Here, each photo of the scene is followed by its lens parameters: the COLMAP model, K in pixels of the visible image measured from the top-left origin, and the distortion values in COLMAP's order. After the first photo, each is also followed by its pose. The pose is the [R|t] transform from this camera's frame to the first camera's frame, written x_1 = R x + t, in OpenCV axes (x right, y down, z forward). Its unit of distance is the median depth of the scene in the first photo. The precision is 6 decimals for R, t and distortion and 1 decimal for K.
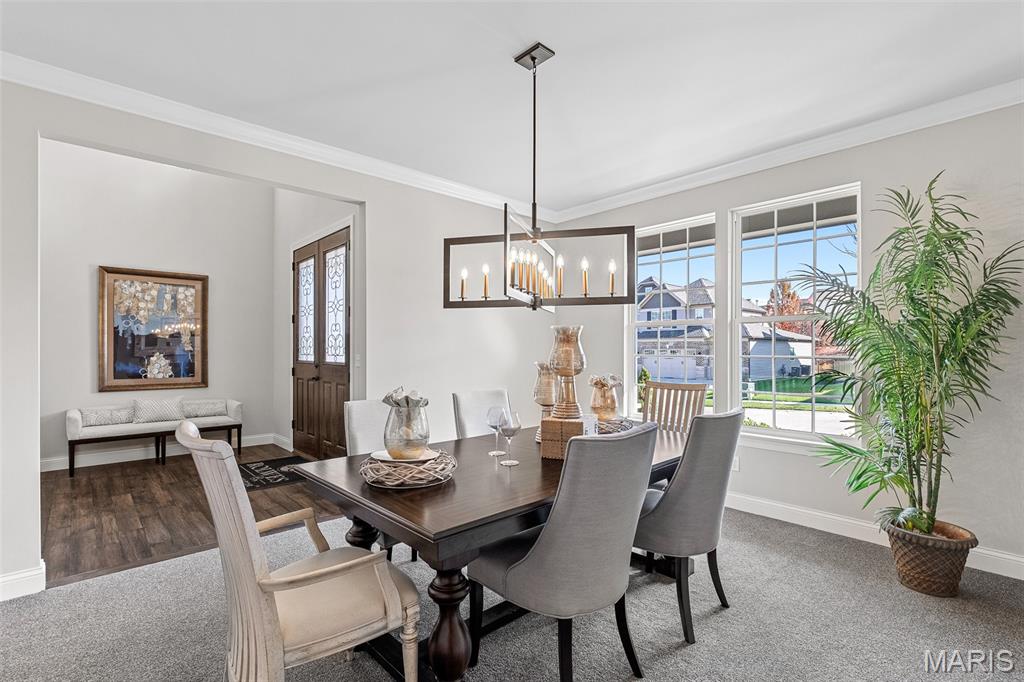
lens RADIAL K [[480.2, 0, 515.4], [0, 480.2, 347.3], [0, 0, 1]] dist [-0.000595, -0.000871]
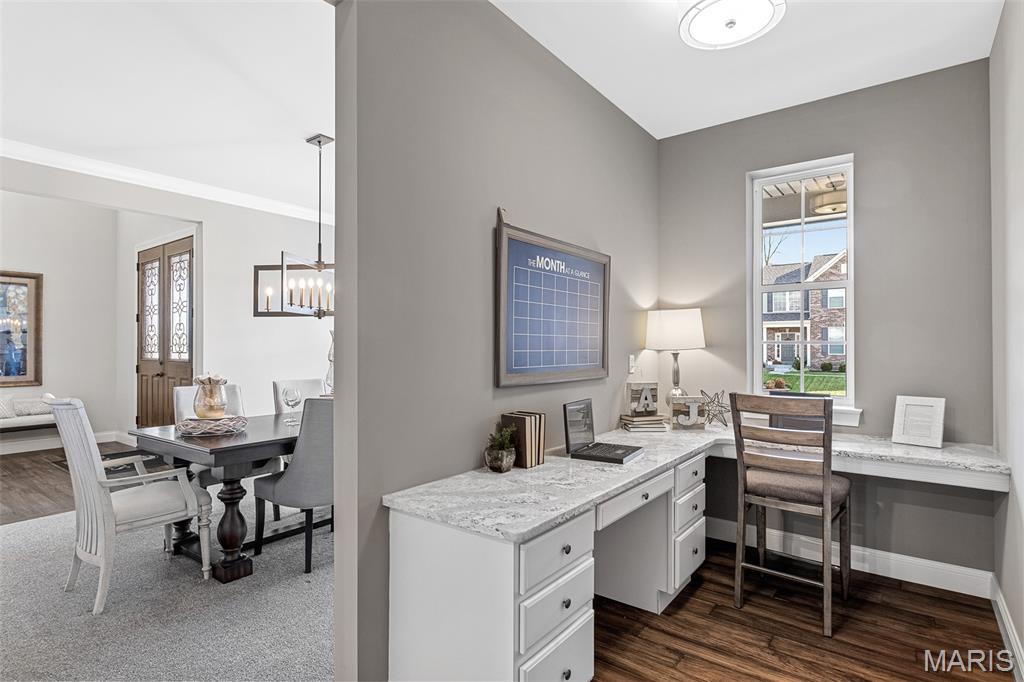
lens RADIAL K [[518.4, 0, 509.4], [0, 518.4, 338.9], [0, 0, 1]] dist [0.002749, 0.001505]
pose [[0.984186, -0.000404, 0.177140, 0.150320], [0.002217, 0.999947, -0.010041, -0.000885], [-0.177127, 0.010275, 0.984134, -0.284868]]
